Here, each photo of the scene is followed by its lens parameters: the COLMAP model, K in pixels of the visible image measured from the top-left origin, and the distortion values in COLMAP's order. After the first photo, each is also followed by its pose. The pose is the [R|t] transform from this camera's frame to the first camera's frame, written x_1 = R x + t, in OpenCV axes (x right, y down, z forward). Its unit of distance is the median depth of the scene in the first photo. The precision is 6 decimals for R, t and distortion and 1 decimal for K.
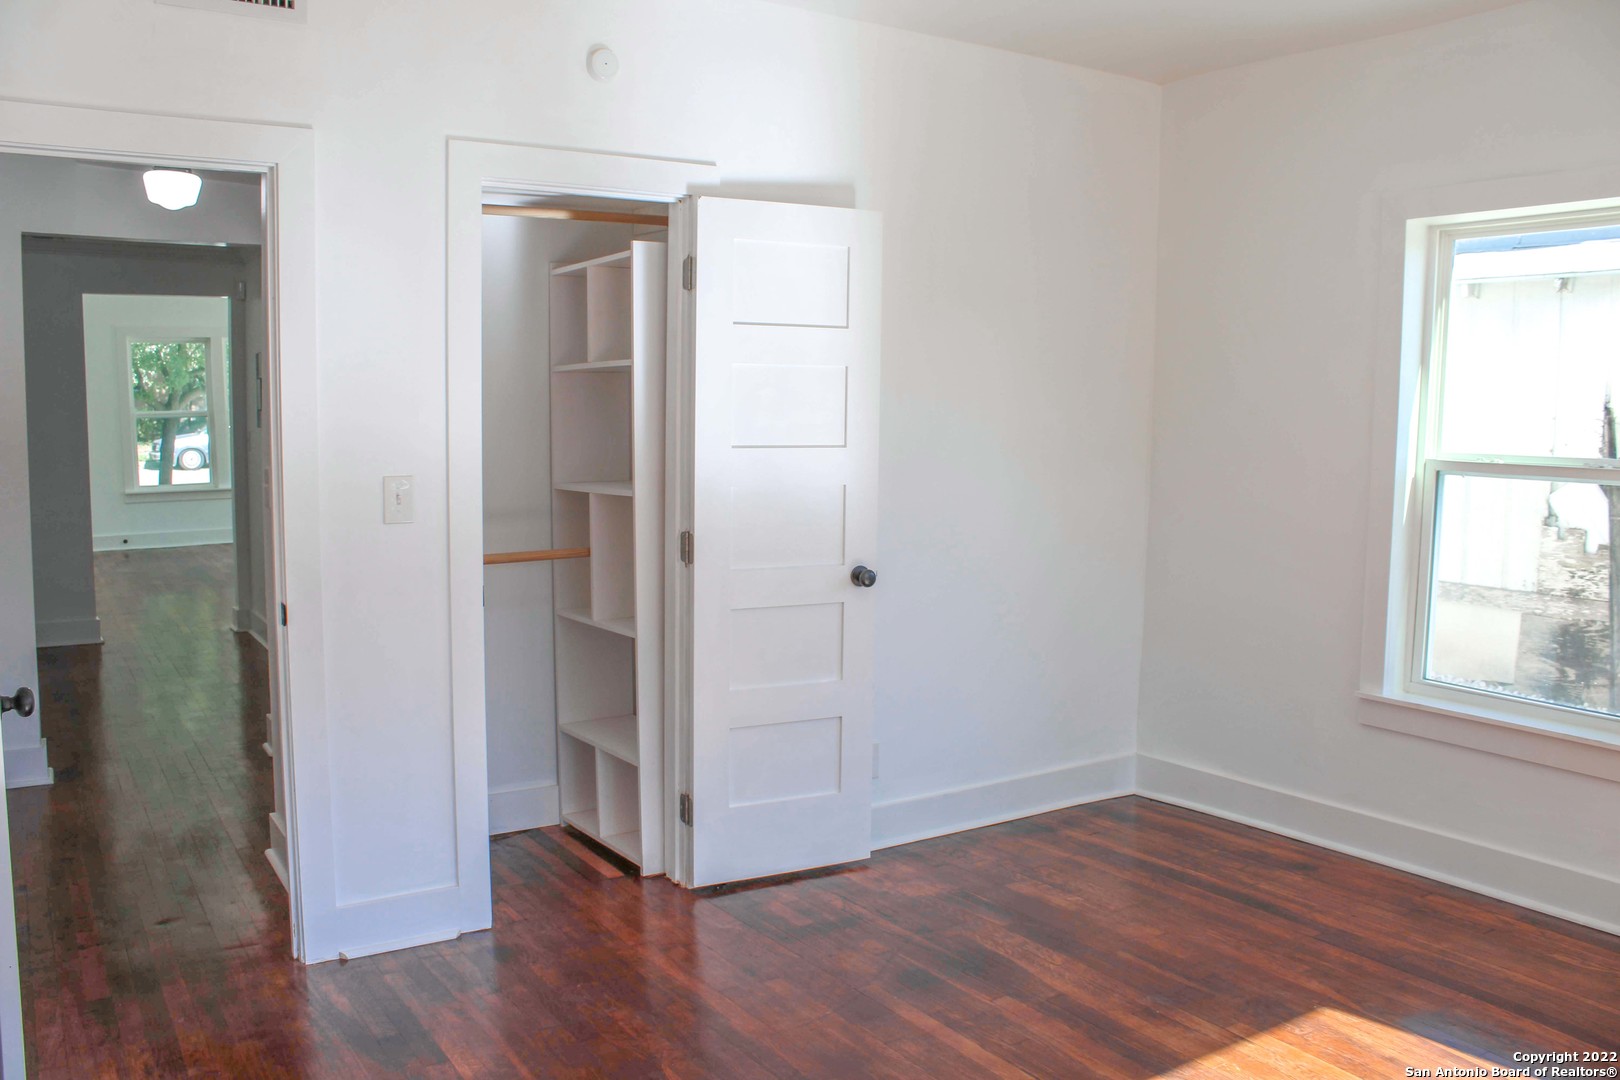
lens RADIAL K [[1342.6, 0, 780.5], [0, 1342.6, 552.7], [0, 0, 1]] dist [-0.082625, 0.002278]
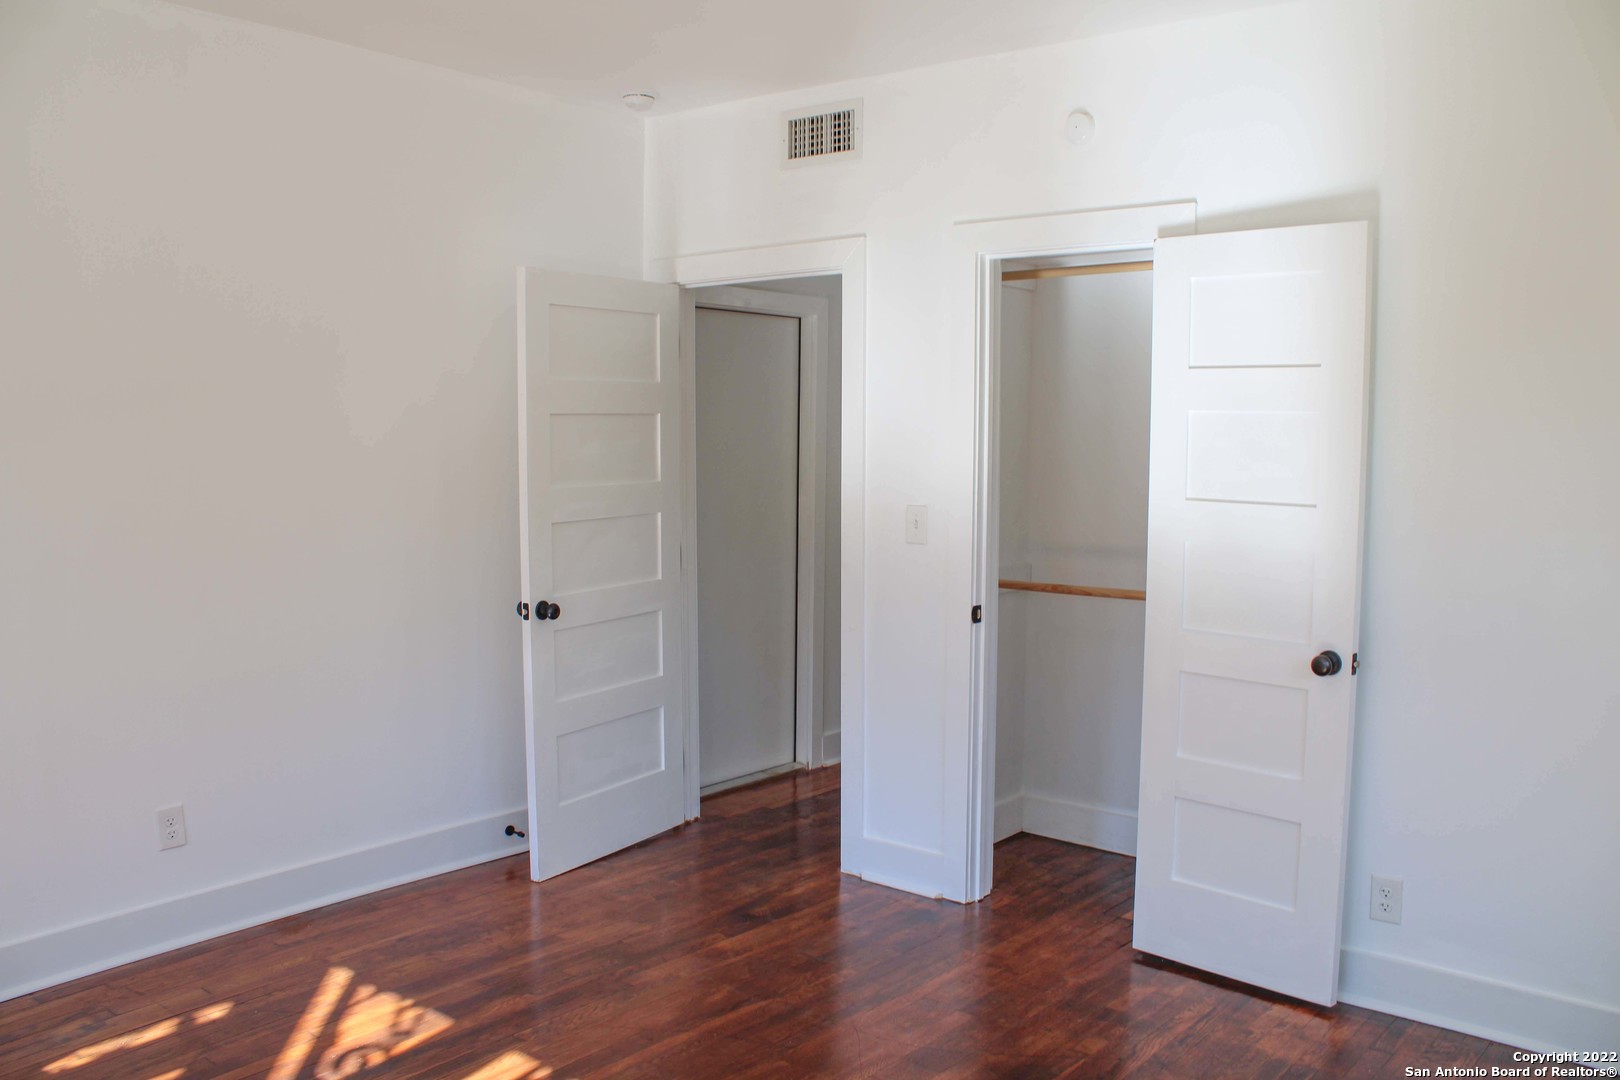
lens RADIAL K [[1372.4, 0, 774.1], [0, 1372.4, 542.8], [0, 0, 1]] dist [-0.188734, 0.240558]
pose [[0.302865, 0.084870, -0.949247, 0.768040], [-0.102153, 0.993180, 0.056205, -0.071411], [0.947543, 0.079946, 0.309469, 0.432072]]
